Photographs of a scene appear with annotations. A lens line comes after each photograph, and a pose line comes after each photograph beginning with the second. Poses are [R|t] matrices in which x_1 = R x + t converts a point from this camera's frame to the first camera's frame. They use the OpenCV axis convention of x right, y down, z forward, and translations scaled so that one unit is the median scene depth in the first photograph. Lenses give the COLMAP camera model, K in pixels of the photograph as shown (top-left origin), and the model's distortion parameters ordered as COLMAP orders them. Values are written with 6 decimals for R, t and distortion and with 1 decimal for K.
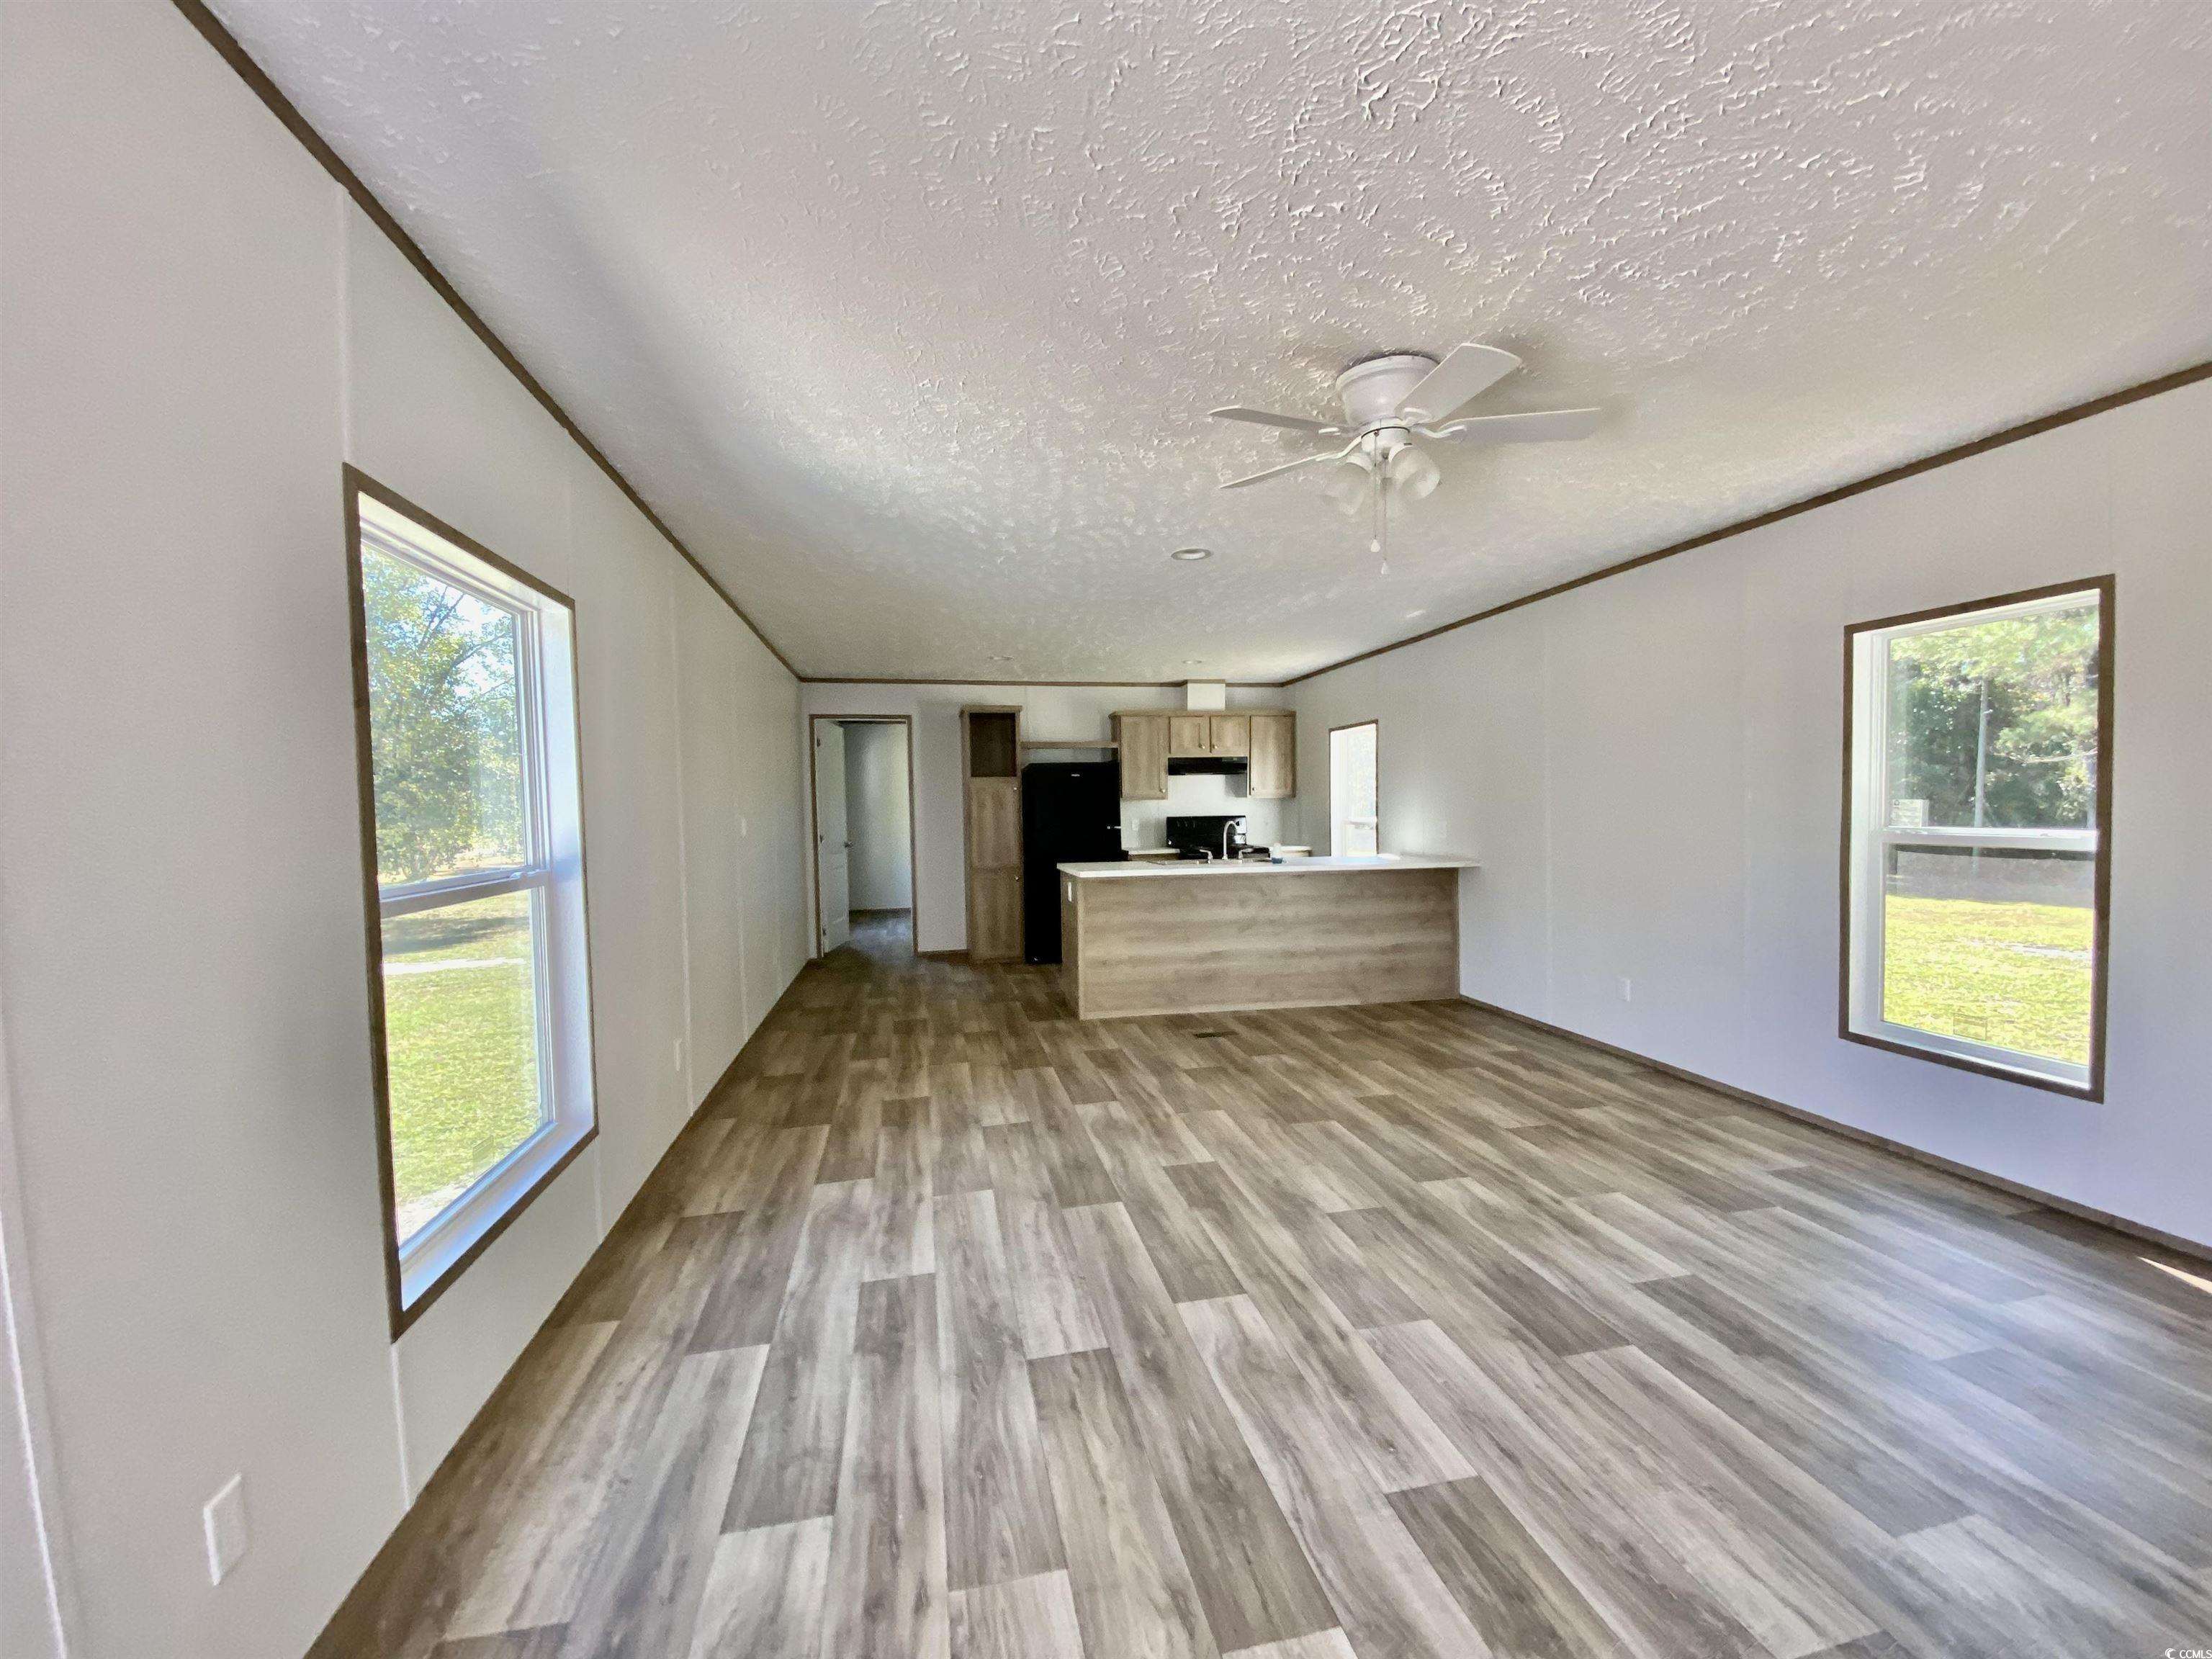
lens RADIAL K [[881.6, 0, 1105.5], [0, 881.6, 840.4], [0, 0, 1]] dist [0.015435, -0.017248]
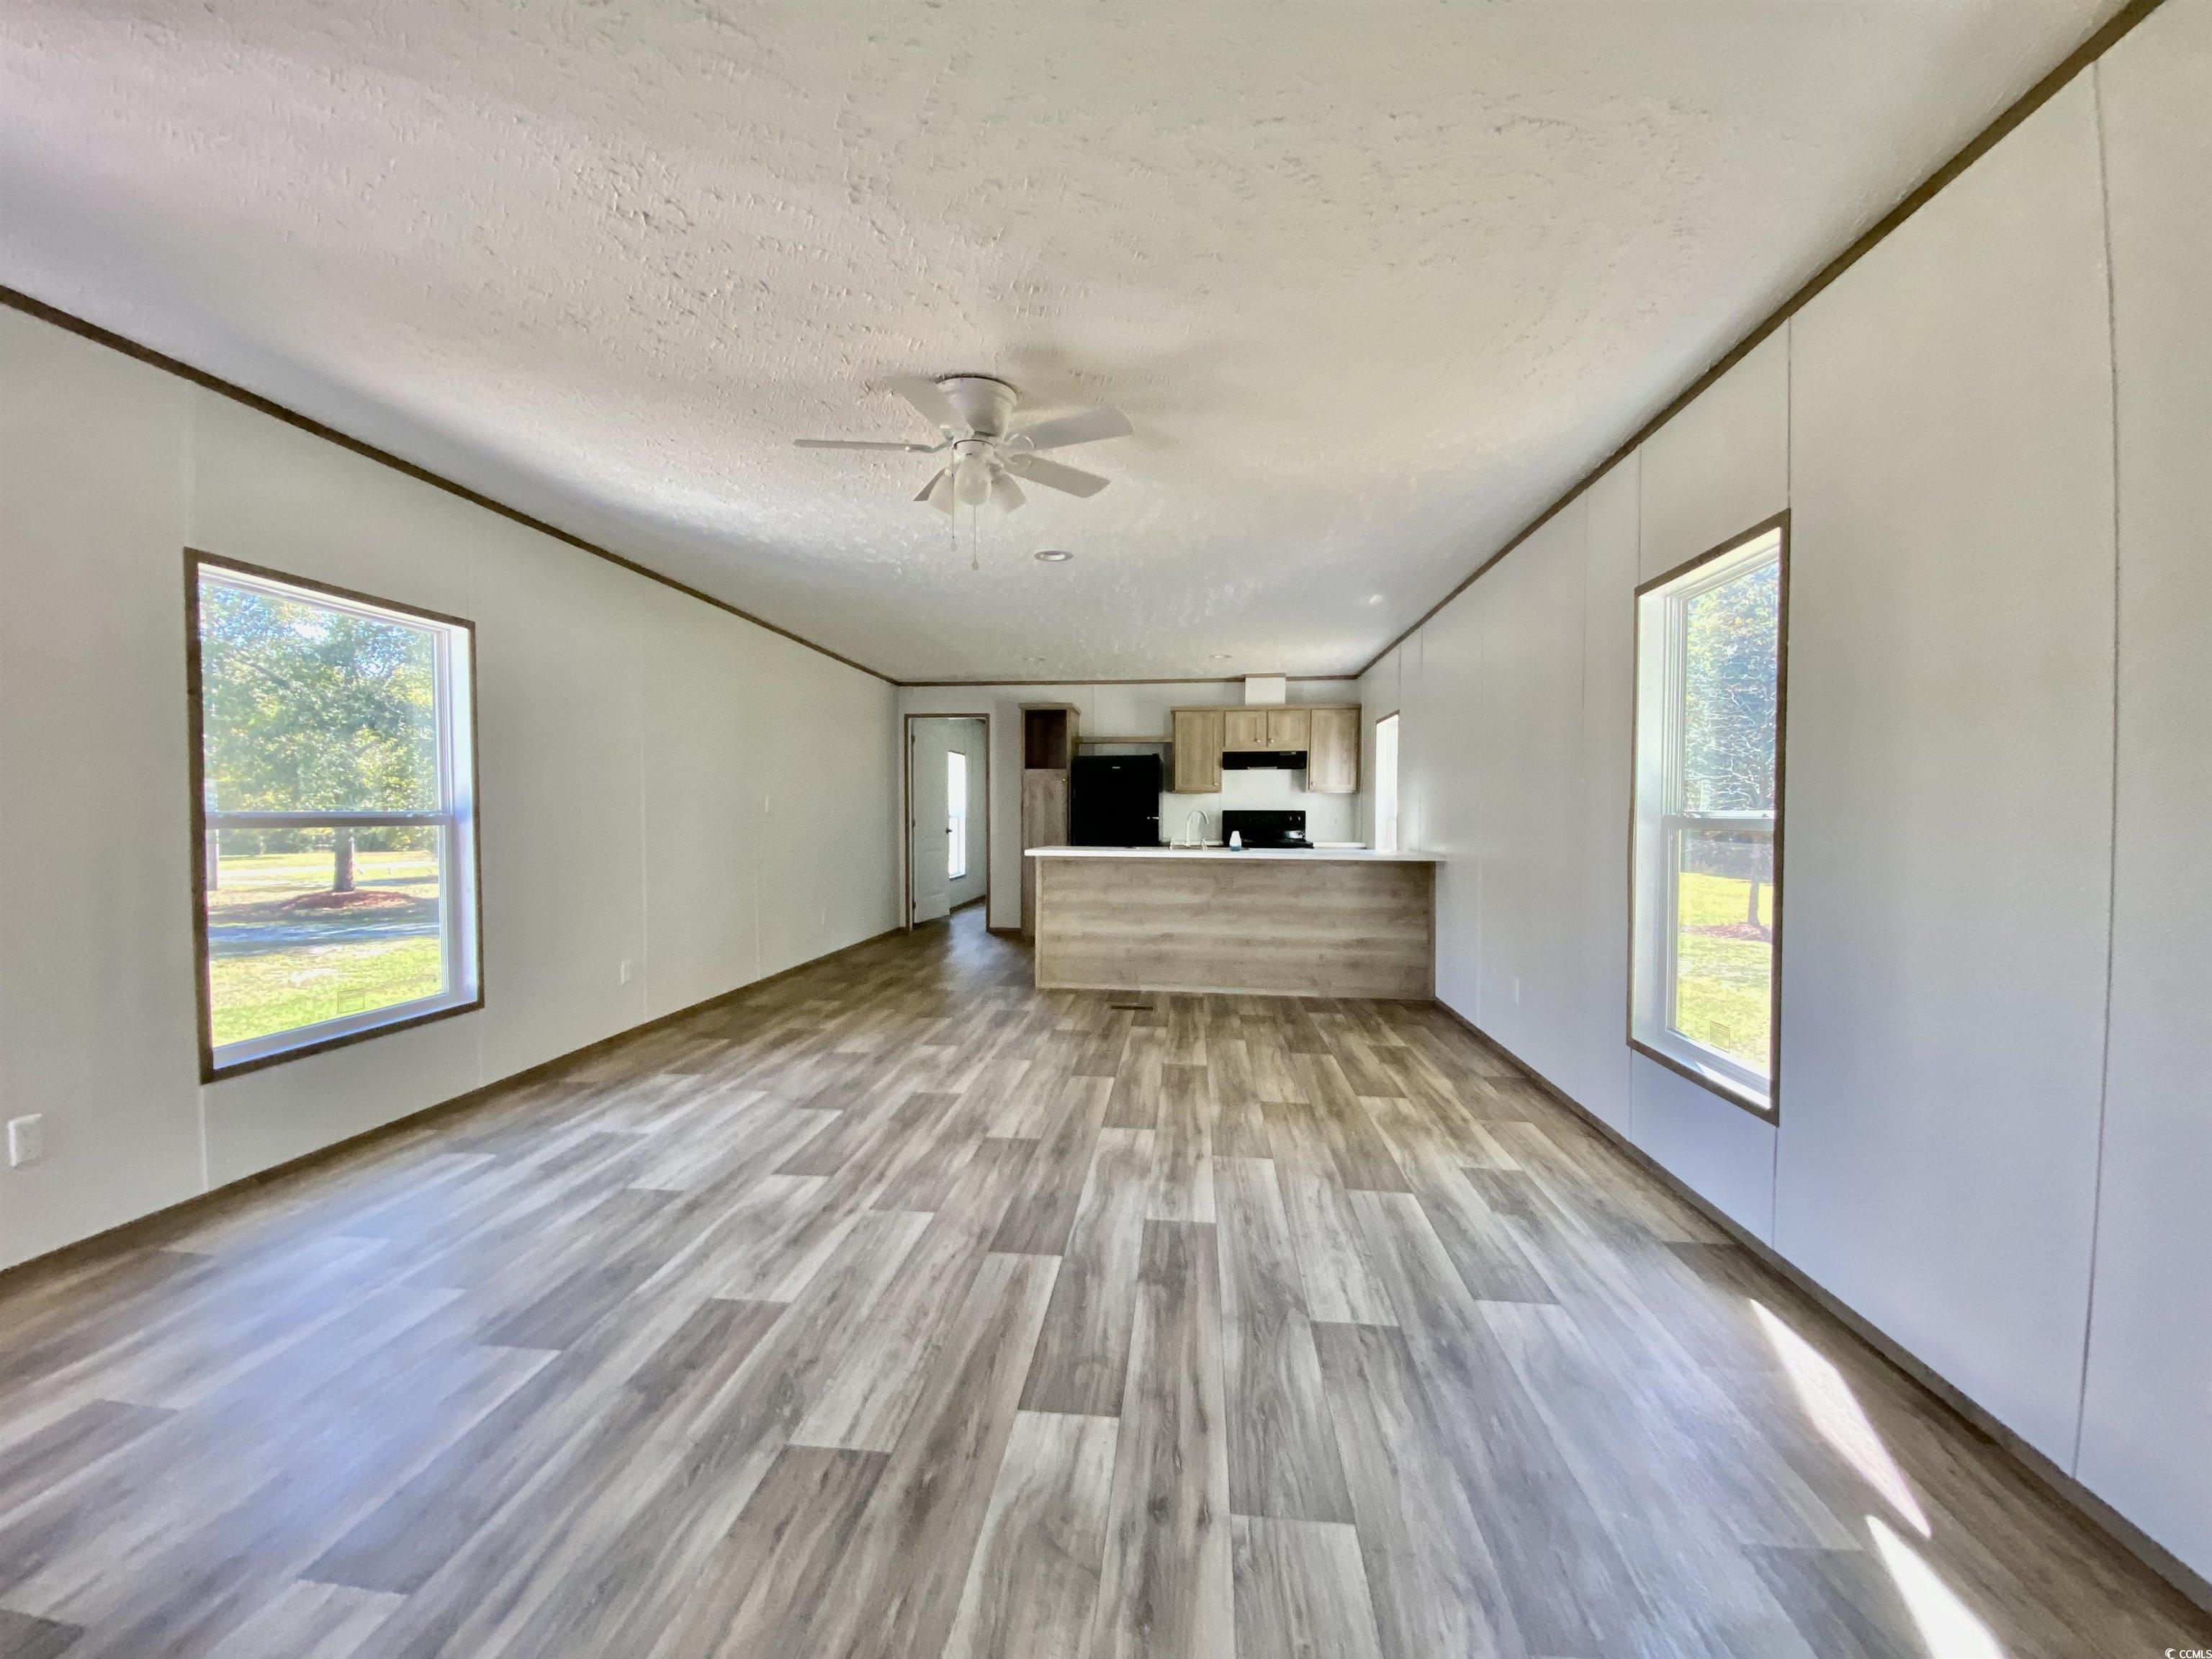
lens RADIAL K [[890.0, 0, 1108.6], [0, 890.0, 838.0], [0, 0, 1]] dist [0.012458, -0.016081]
pose [[0.953484, 0.027697, -0.300167, 0.370096], [-0.030989, 0.999500, -0.006213, 0.022329], [0.299845, 0.015226, 0.953866, -0.018015]]
